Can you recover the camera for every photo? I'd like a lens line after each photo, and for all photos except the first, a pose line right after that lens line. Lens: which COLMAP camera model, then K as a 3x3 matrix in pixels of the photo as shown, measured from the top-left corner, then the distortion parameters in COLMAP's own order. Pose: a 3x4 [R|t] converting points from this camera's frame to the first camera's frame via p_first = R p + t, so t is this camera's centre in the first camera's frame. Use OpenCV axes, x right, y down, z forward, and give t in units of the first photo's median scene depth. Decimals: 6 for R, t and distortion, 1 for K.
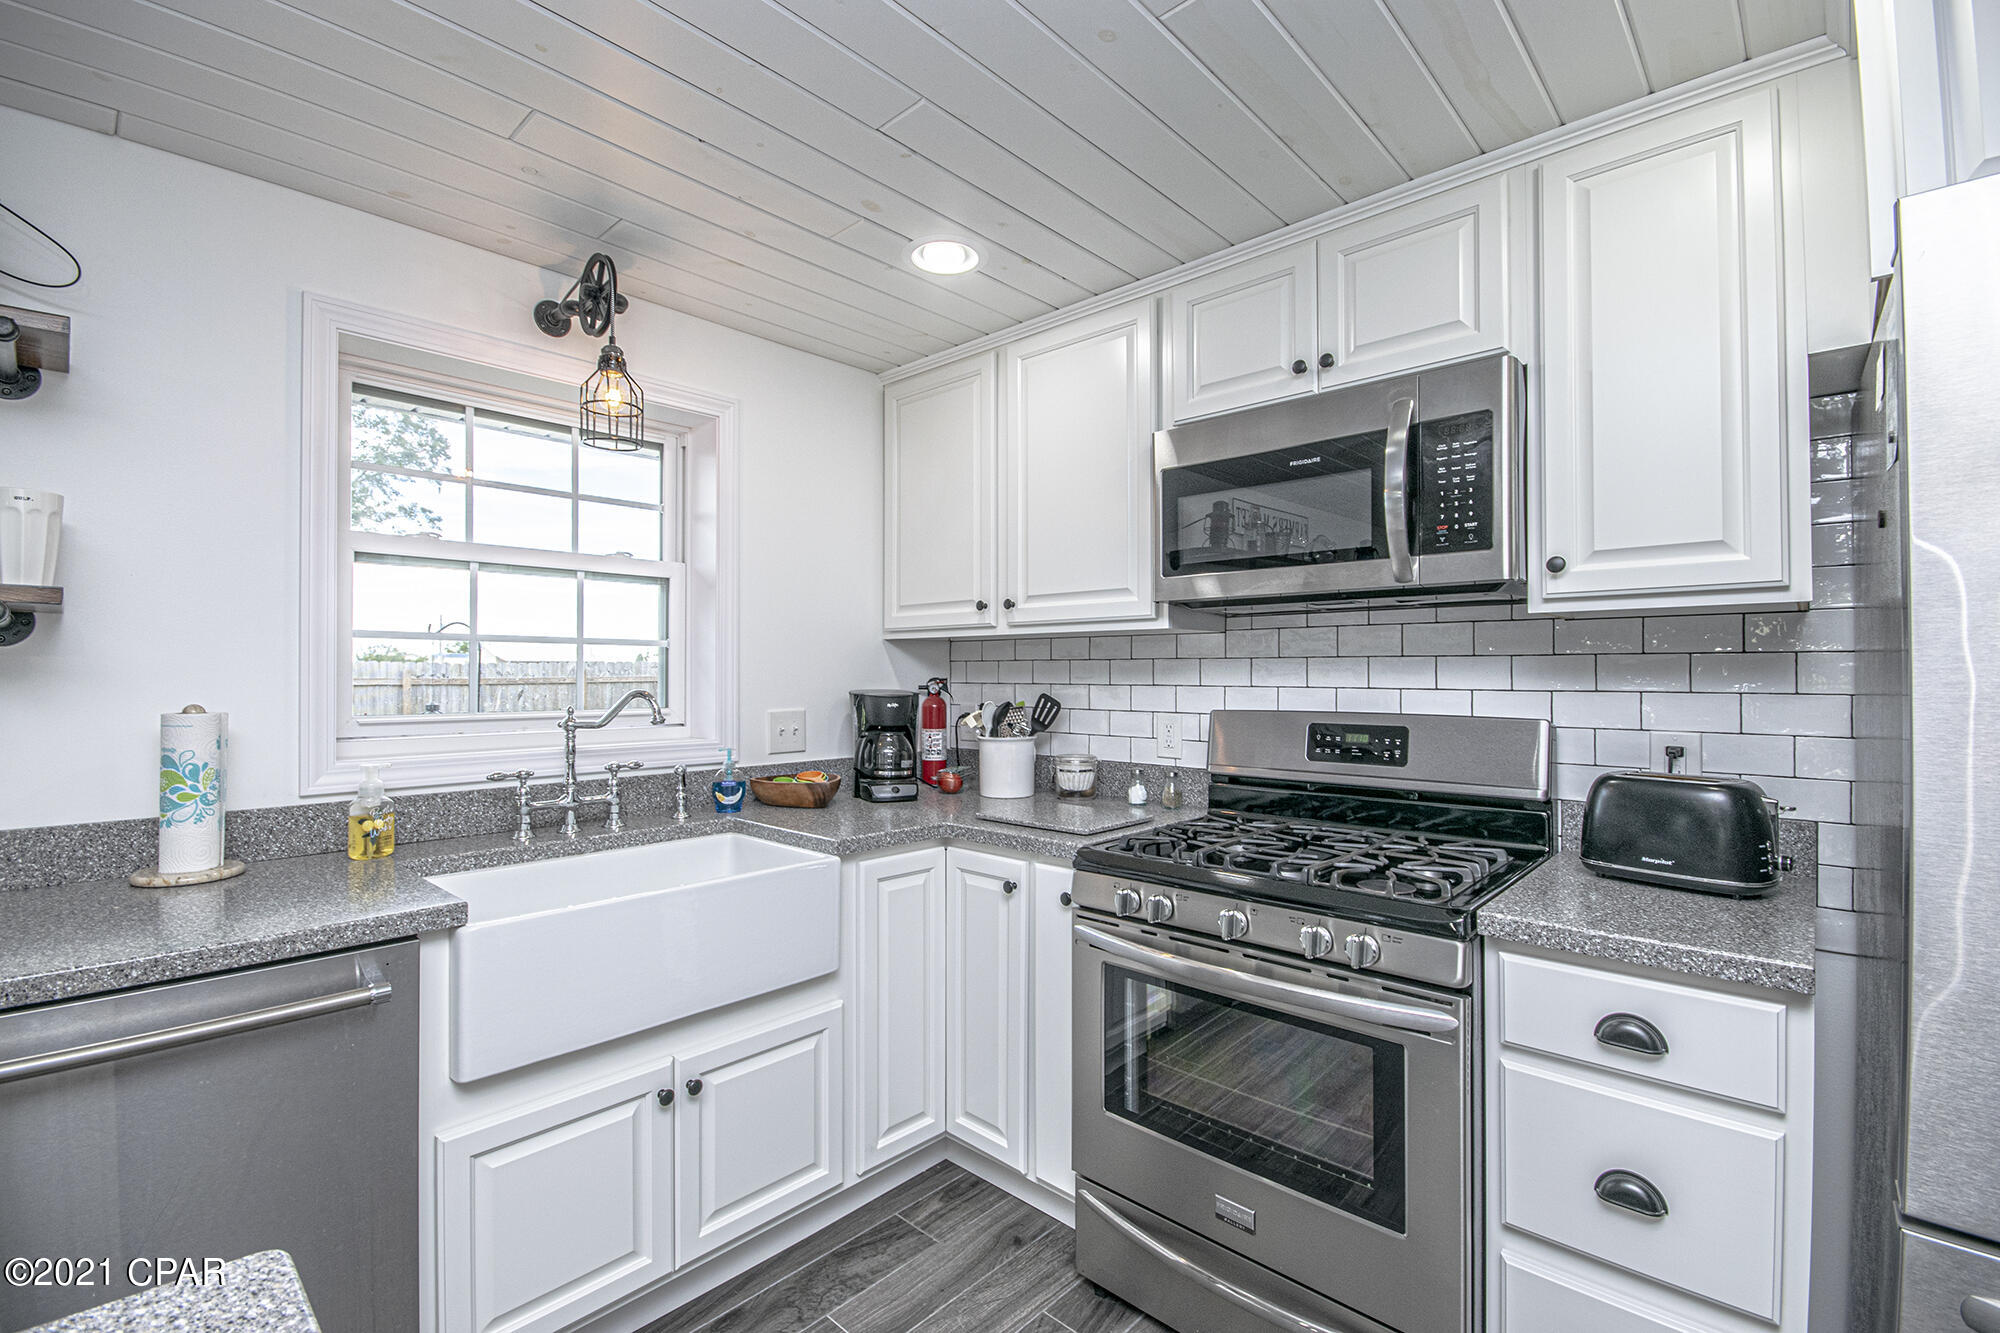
lens RADIAL K [[891.2, 0, 1000.0], [0, 891.2, 666.5], [0, 0, 1]] dist [0.004765, -0.012916]
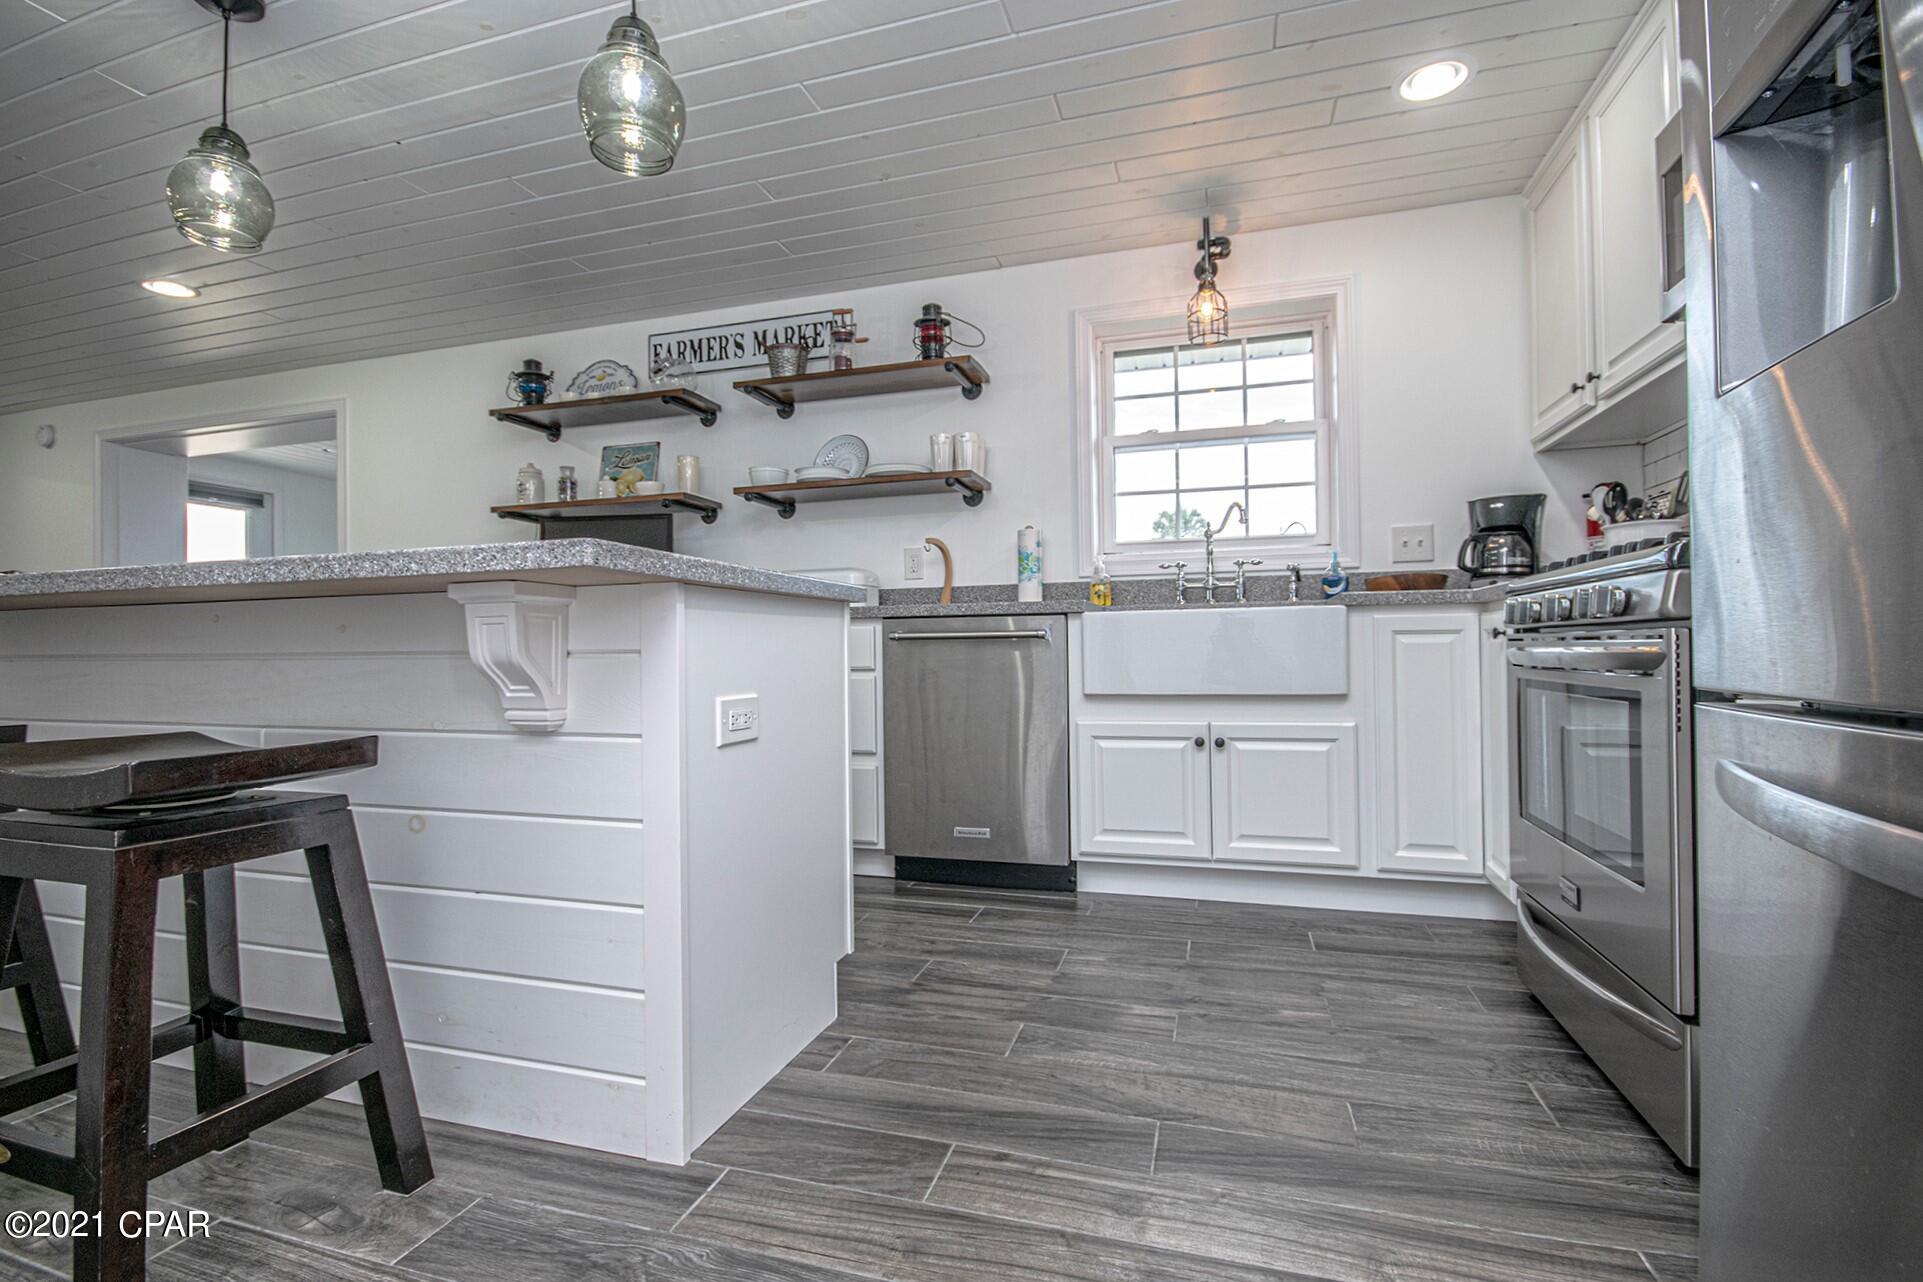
lens RADIAL K [[856.9, 0, 961.5], [0, 856.9, 641.0], [0, 0, 1]] dist [0.004765, -0.012916]
pose [[0.441834, -0.010498, -0.897036, 0.656109], [0.023837, 0.999716, 0.000041, 0.243925], [0.896780, -0.021401, 0.441958, -0.030958]]
